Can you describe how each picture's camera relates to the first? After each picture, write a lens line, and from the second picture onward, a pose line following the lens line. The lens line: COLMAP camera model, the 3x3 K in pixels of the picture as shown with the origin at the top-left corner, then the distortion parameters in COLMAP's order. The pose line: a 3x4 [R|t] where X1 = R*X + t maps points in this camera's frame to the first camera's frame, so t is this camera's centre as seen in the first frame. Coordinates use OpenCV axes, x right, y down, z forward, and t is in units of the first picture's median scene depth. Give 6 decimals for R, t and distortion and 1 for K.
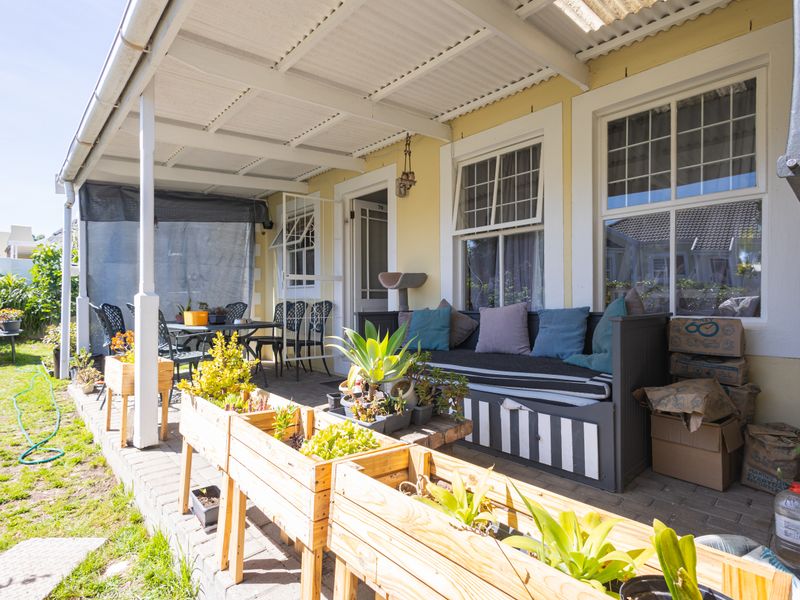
lens RADIAL K [[415.8, 0, 400.0], [0, 415.8, 300.0], [0, 0, 1]] dist [0.023842, 0.000004]
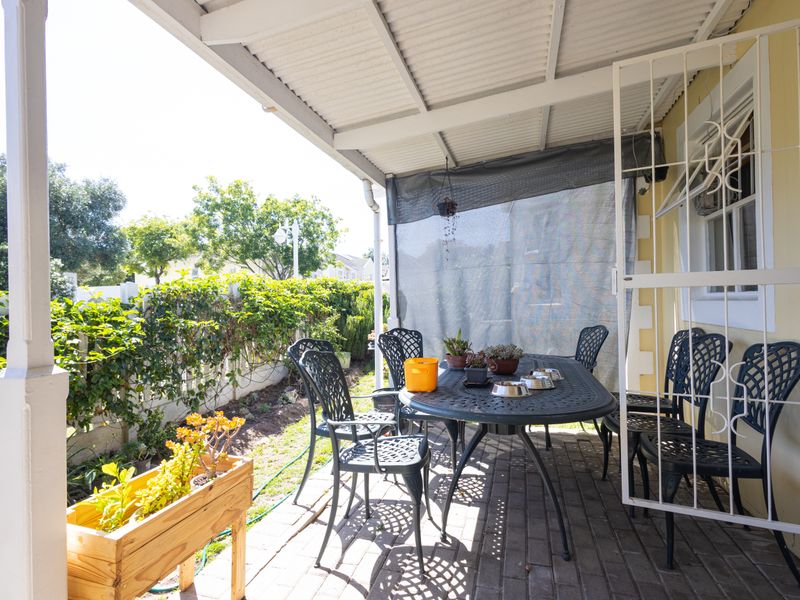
lens RADIAL K [[415.8, 0, 400.0], [0, 415.8, 300.0], [0, 0, 1]] dist [0.023842, 0.000004]
pose [[0.486594, 0.000650, -0.873628, -0.026990], [0.021730, 0.999681, 0.012846, -0.043050], [0.873358, -0.025235, 0.486425, 0.507600]]
